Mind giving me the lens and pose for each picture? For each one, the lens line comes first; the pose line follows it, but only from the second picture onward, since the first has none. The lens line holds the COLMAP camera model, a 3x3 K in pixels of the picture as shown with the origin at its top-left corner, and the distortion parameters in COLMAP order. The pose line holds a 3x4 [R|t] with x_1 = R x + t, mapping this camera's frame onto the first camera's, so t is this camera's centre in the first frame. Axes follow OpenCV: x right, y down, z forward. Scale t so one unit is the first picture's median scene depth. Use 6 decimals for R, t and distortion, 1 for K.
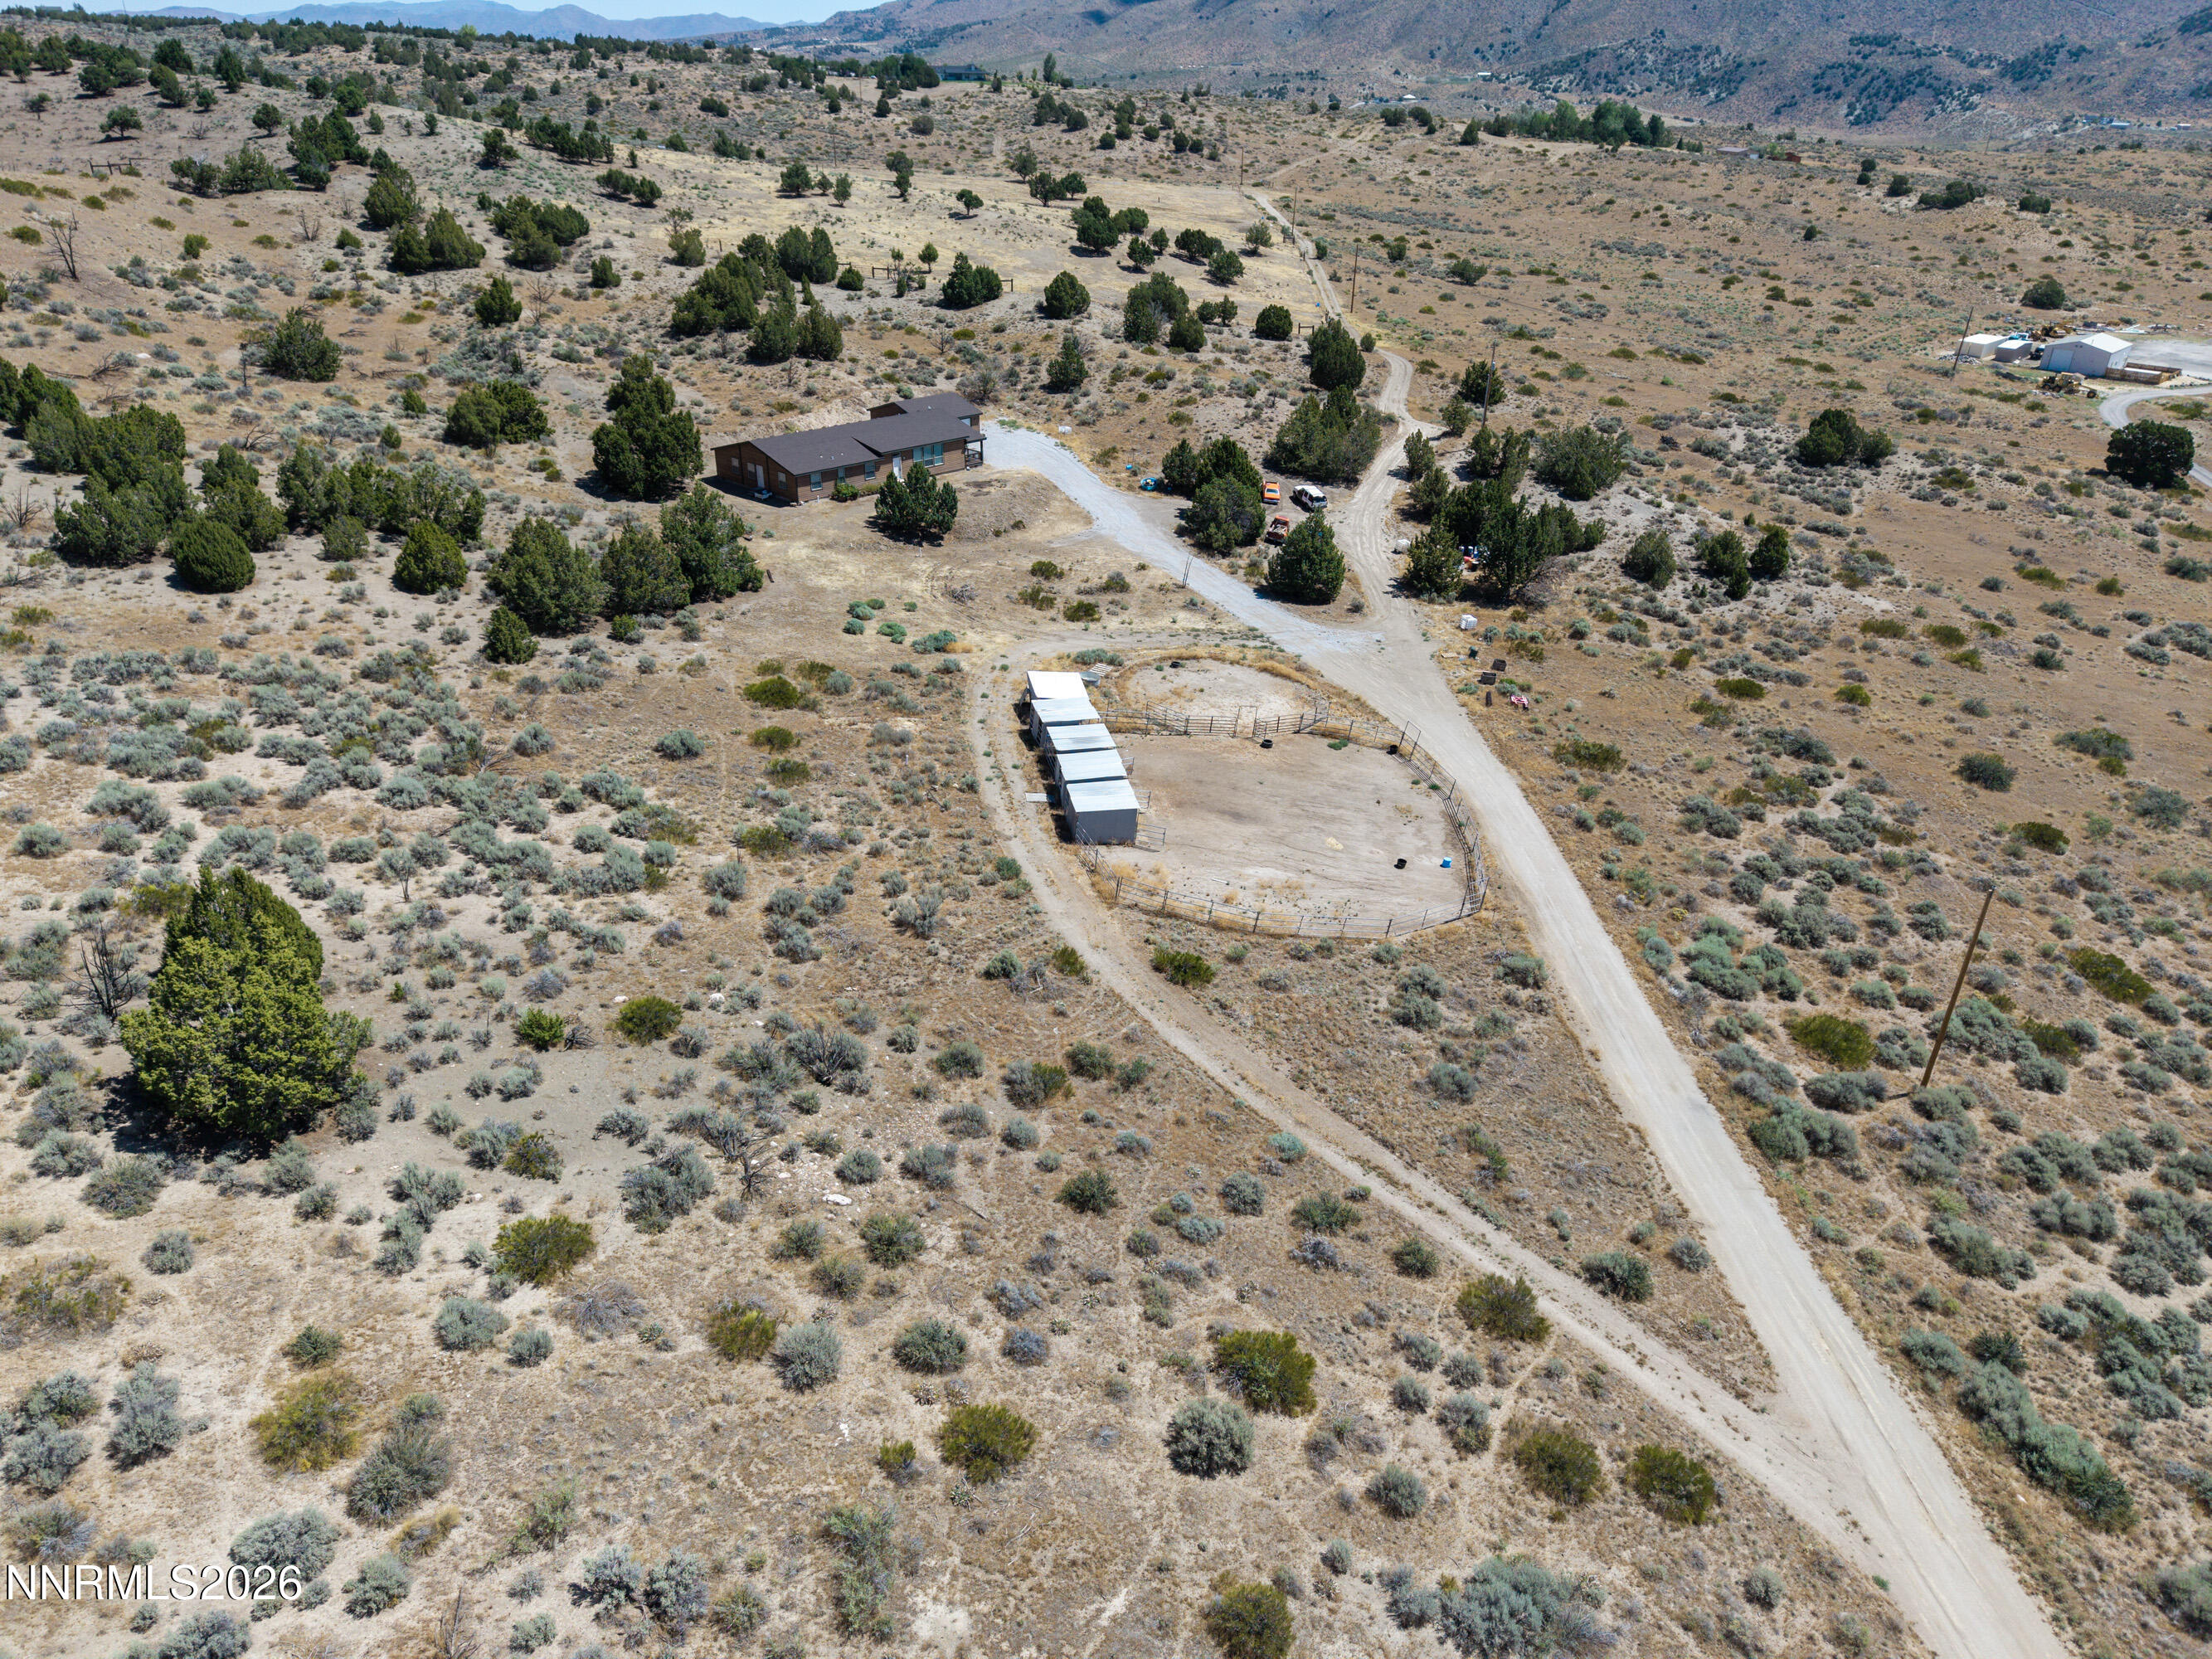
lens RADIAL K [[1503.4, 0, 1116.1], [0, 1503.4, 782.5], [0, 0, 1]] dist [0.021211, -0.017902]
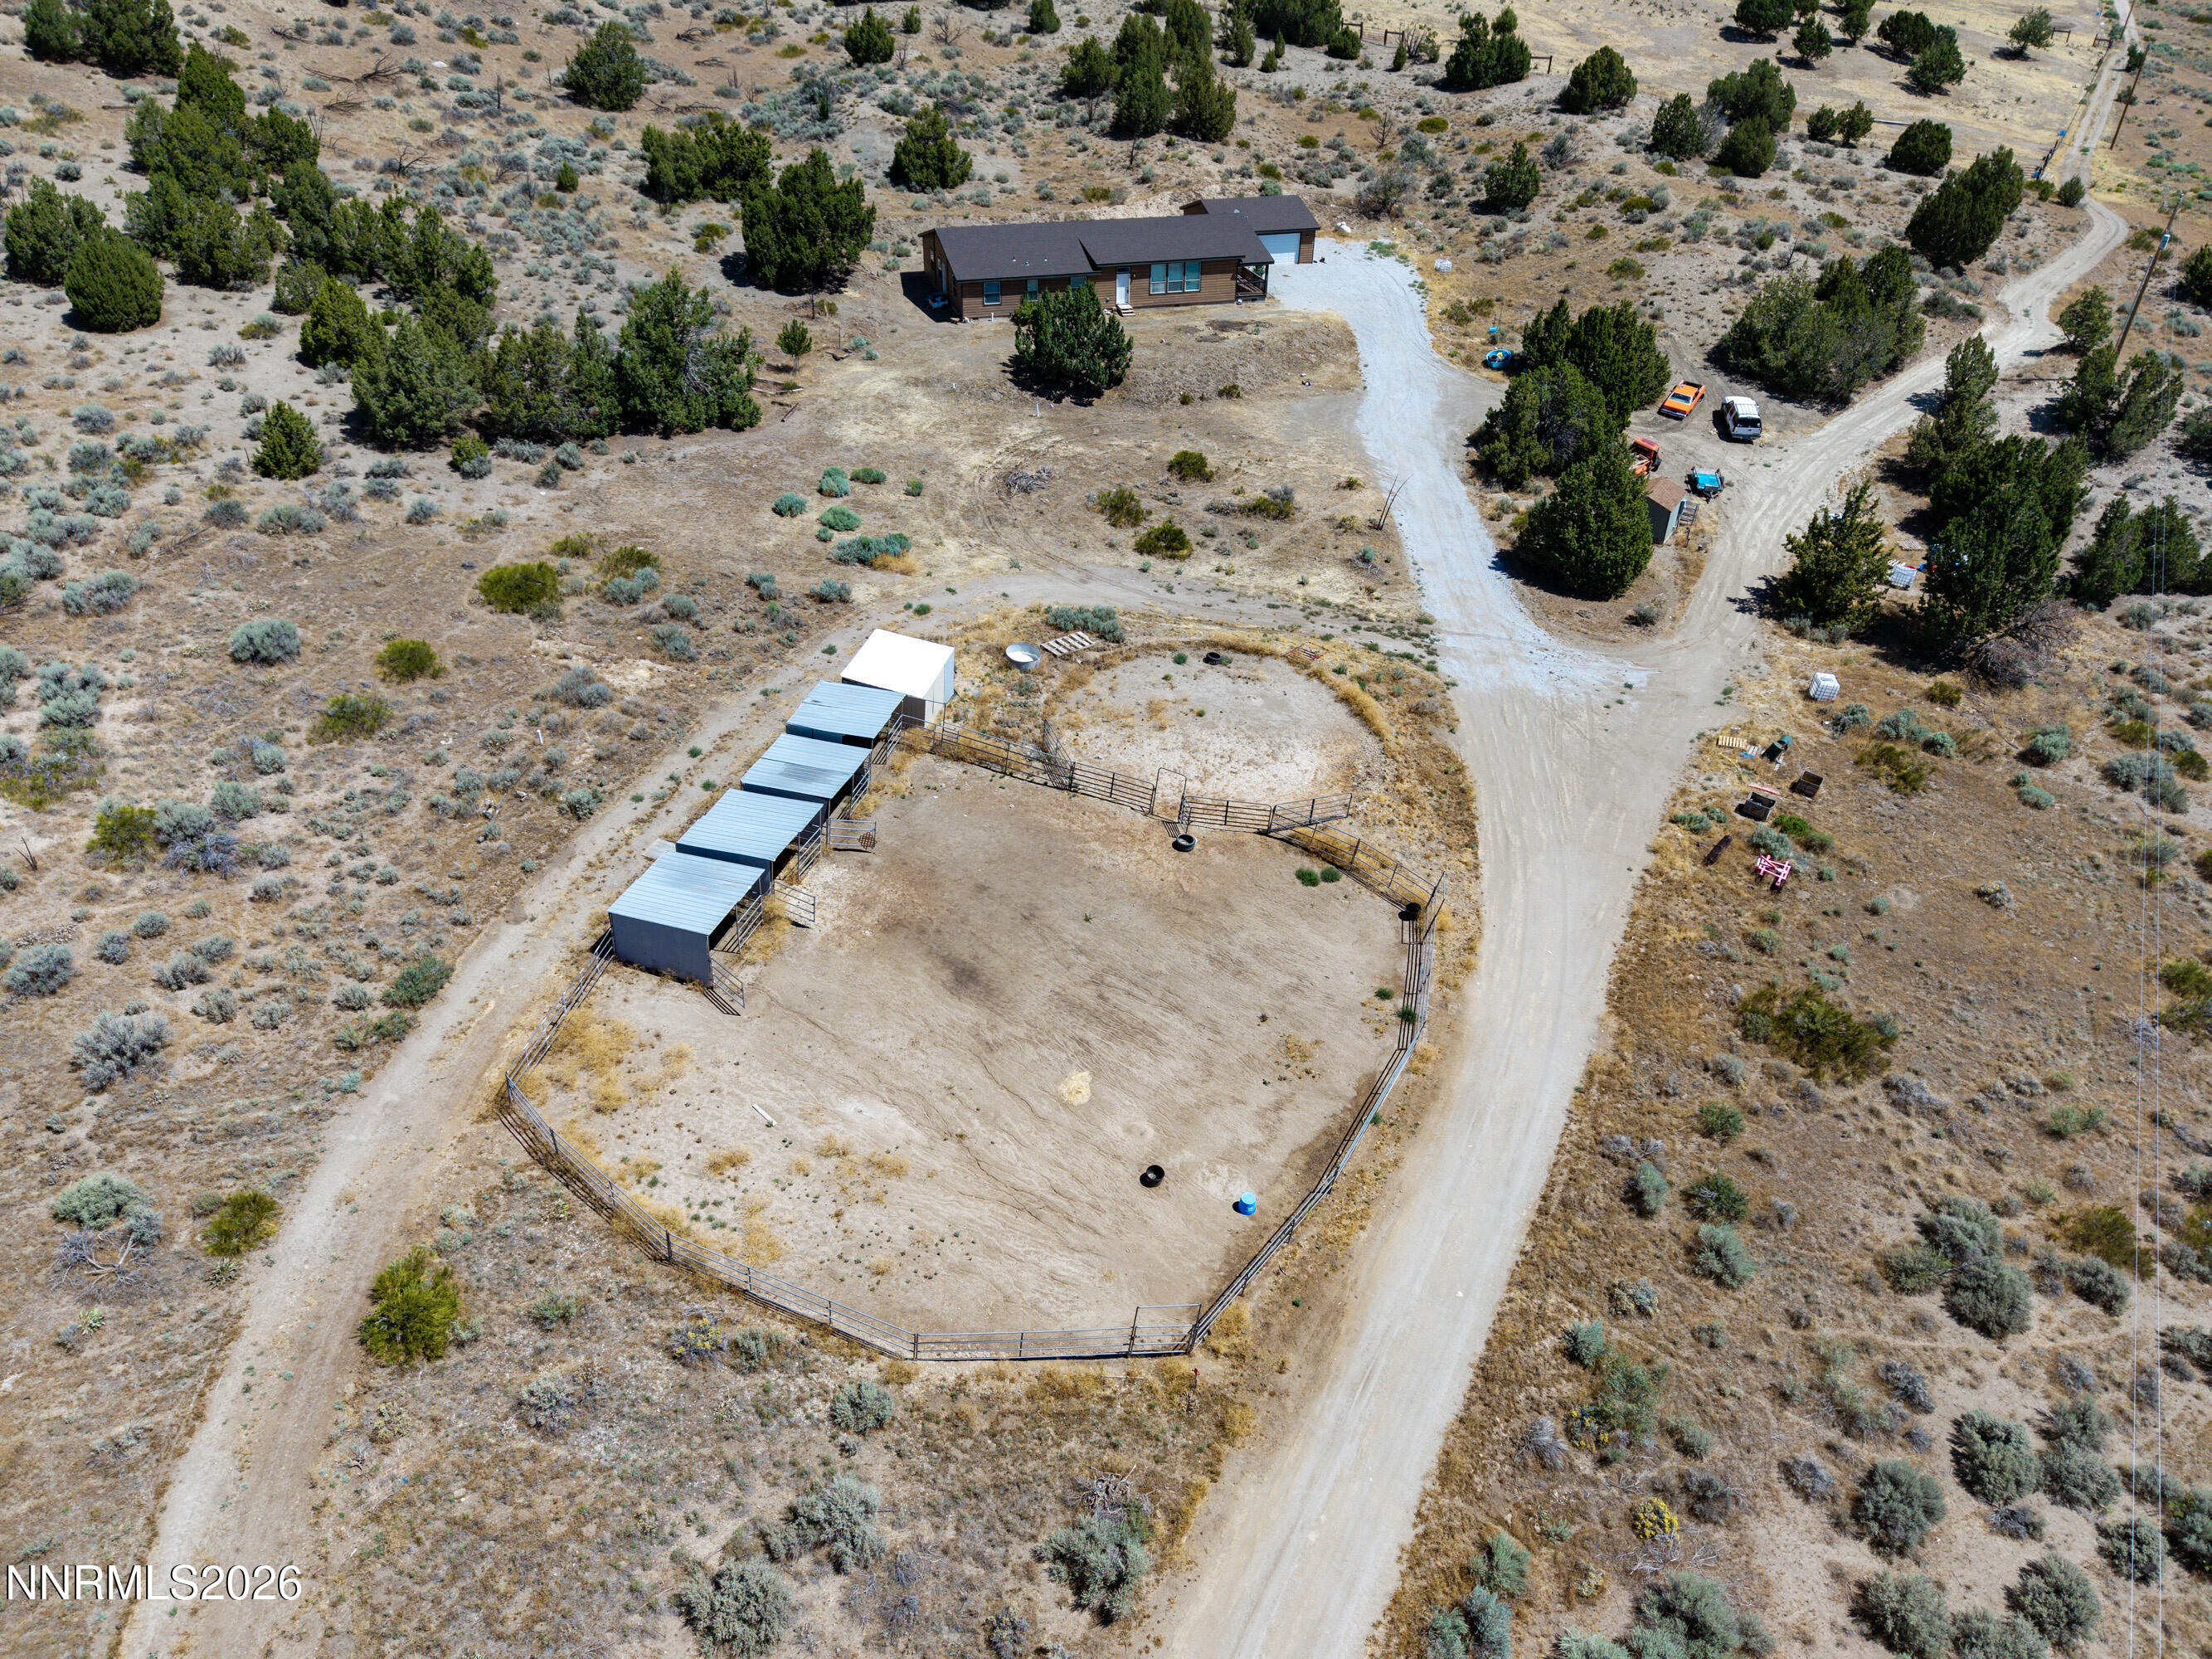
lens RADIAL K [[1503.4, 0, 1116.1], [0, 1503.4, 782.5], [0, 0, 1]] dist [0.021211, -0.017902]
pose [[0.875530, 0.259179, -0.407765, 0.166056], [-0.210726, 0.964287, 0.160451, -0.073325], [0.434788, -0.054553, 0.898879, 0.252946]]
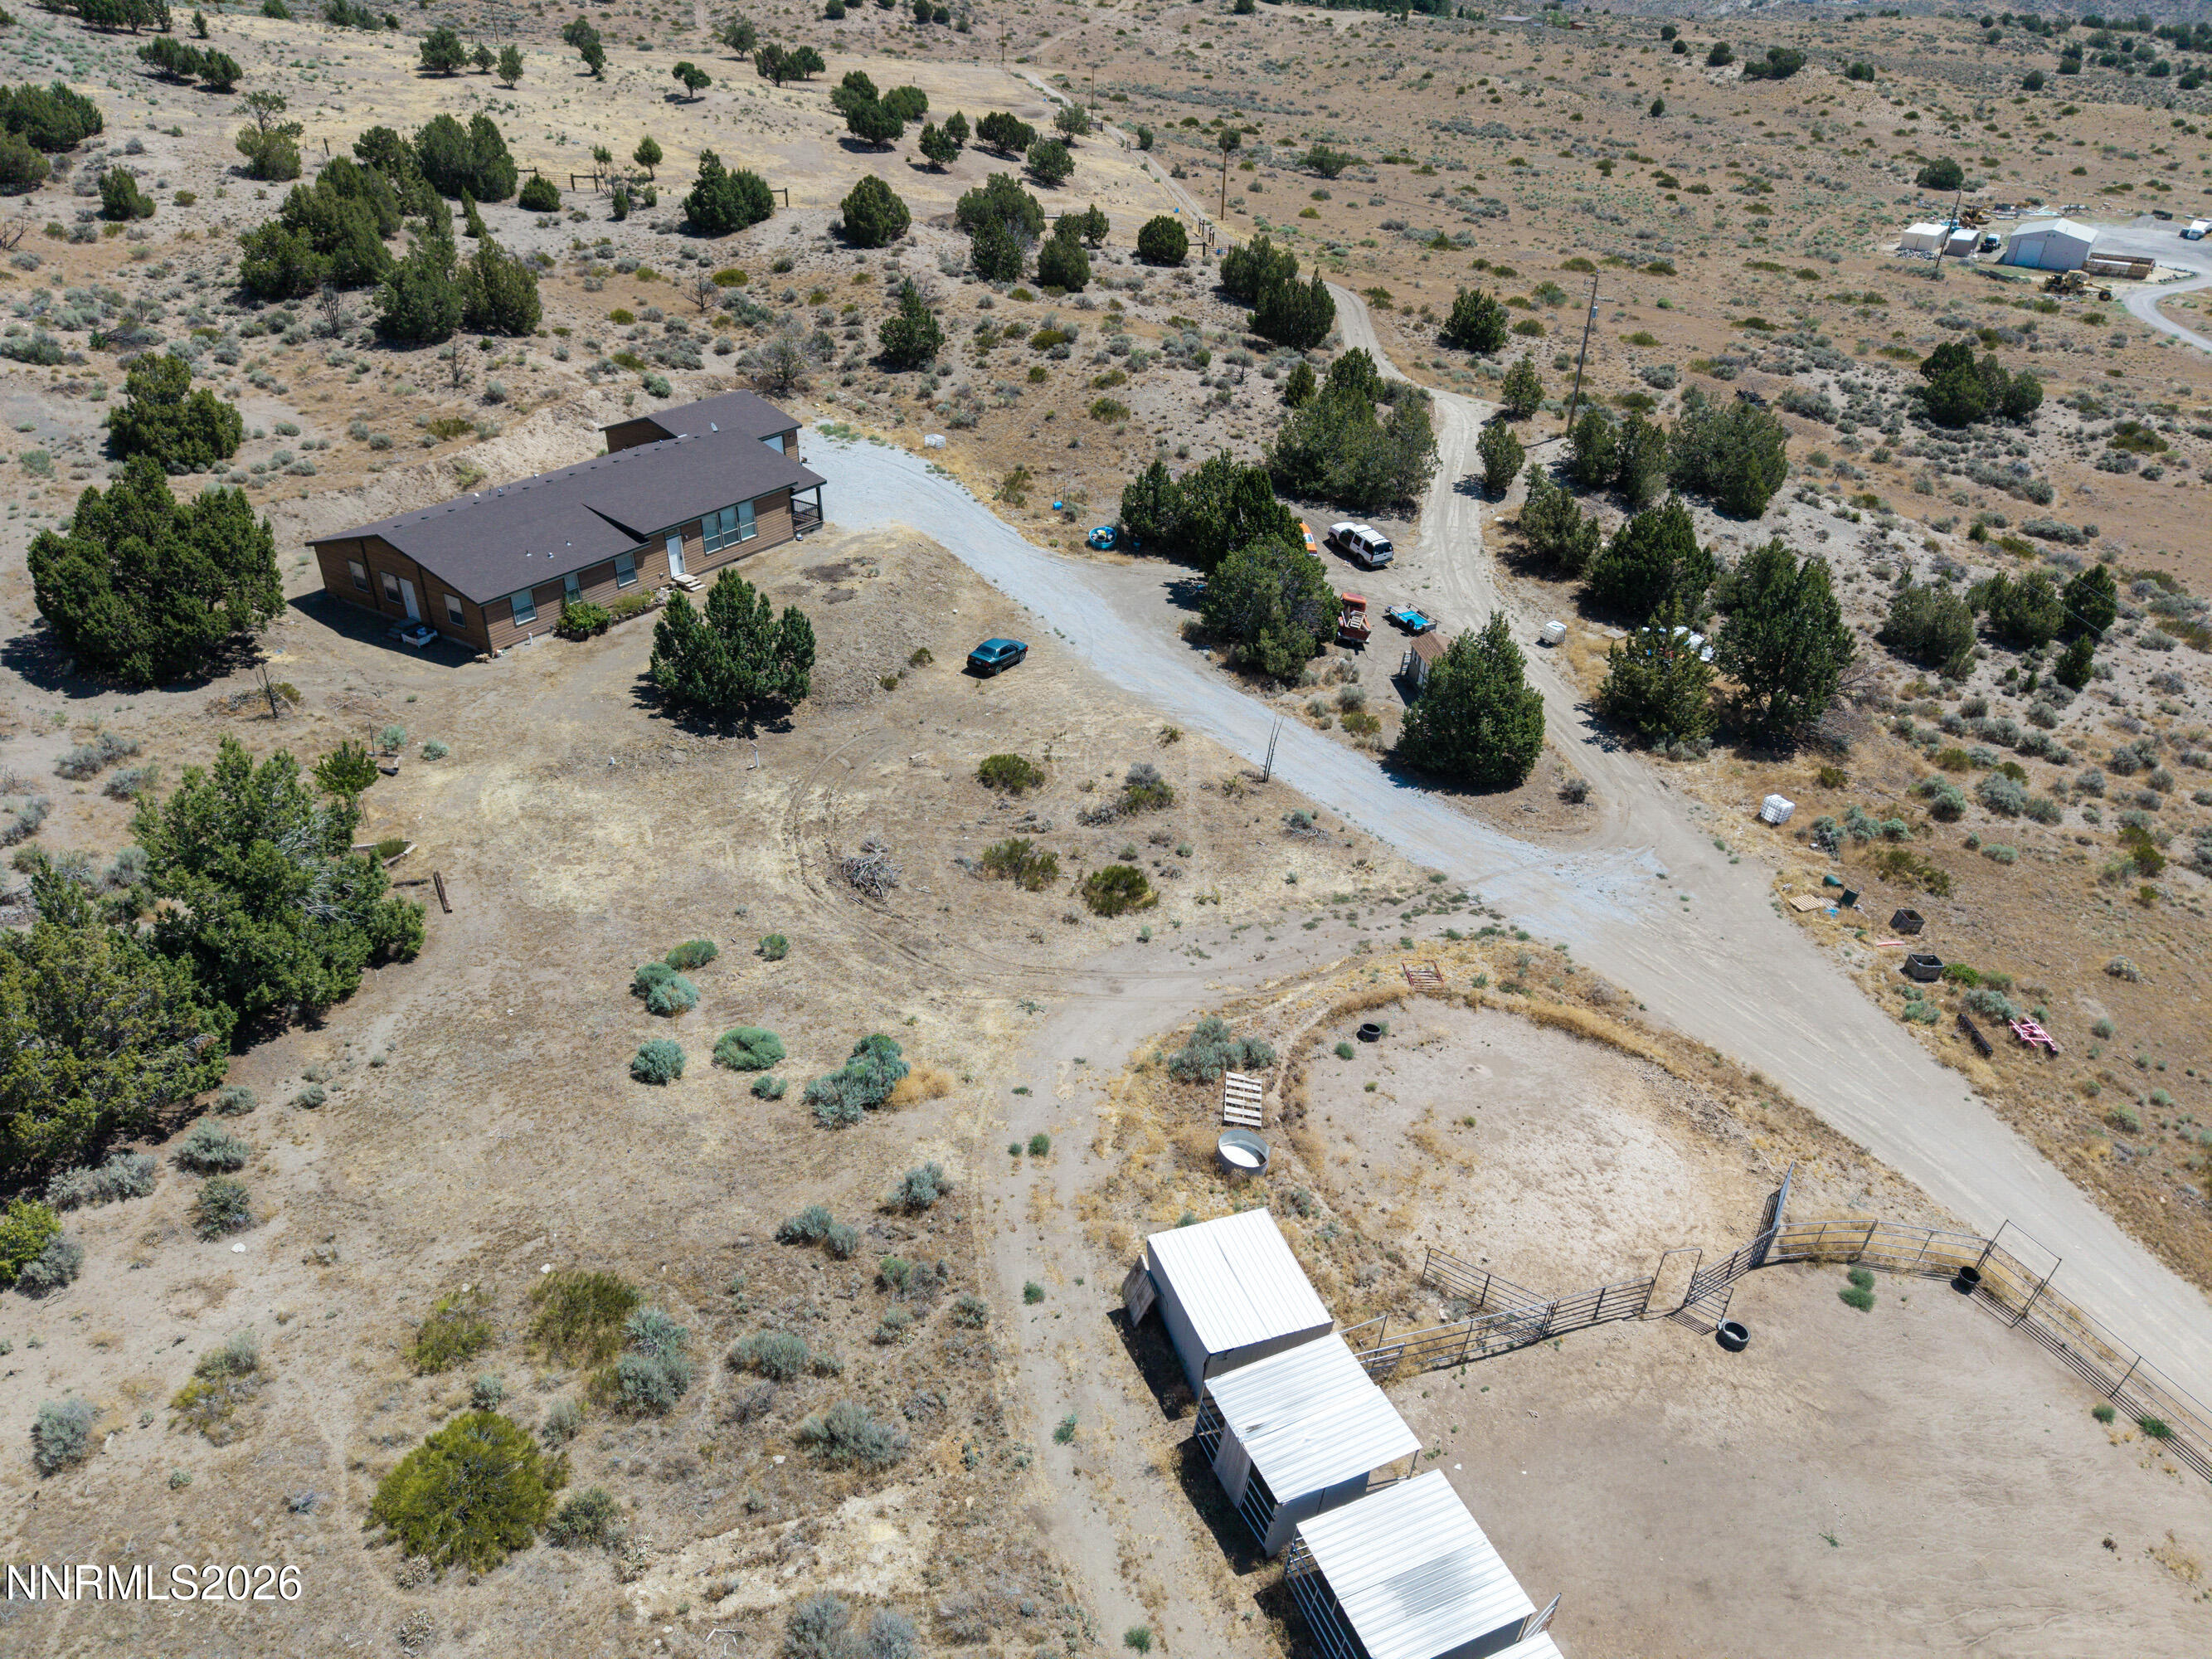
lens RADIAL K [[1503.4, 0, 1116.1], [0, 1503.4, 782.5], [0, 0, 1]] dist [0.021211, -0.017902]
pose [[0.983183, -0.088095, 0.159969, -0.064737], [0.077907, 0.994577, 0.068895, -0.118755], [-0.165171, -0.055274, 0.984715, 0.335471]]
